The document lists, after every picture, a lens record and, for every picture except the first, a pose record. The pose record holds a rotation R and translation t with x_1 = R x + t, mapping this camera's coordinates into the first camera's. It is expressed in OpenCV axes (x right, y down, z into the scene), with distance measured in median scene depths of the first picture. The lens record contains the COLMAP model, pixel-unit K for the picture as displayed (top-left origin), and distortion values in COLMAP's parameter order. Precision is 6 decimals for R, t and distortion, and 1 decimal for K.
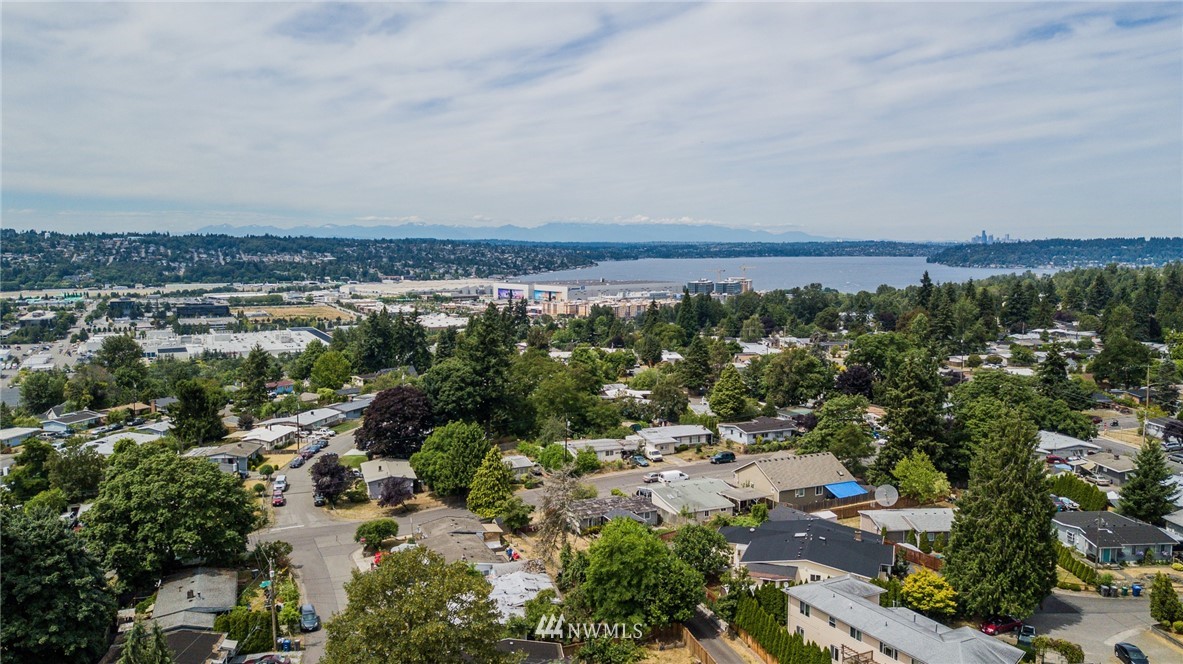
lens RADIAL K [[906.5, 0, 591.5], [0, 906.5, 332.0], [0, 0, 1]] dist [0.006098, 0.004453]
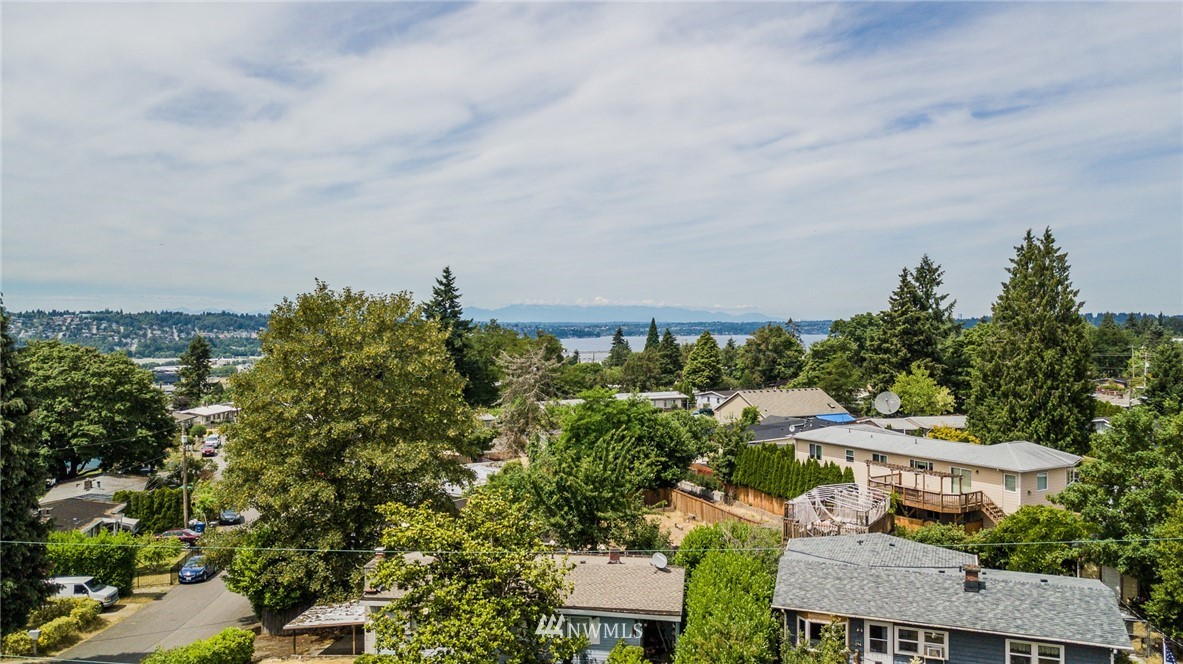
lens RADIAL K [[906.5, 0, 591.5], [0, 906.5, 332.0], [0, 0, 1]] dist [0.006098, 0.004453]
pose [[0.999103, -0.003776, 0.042172, -0.004874], [0.007621, 0.995786, -0.091393, 0.122038], [-0.041649, 0.091632, 0.994922, 0.067782]]
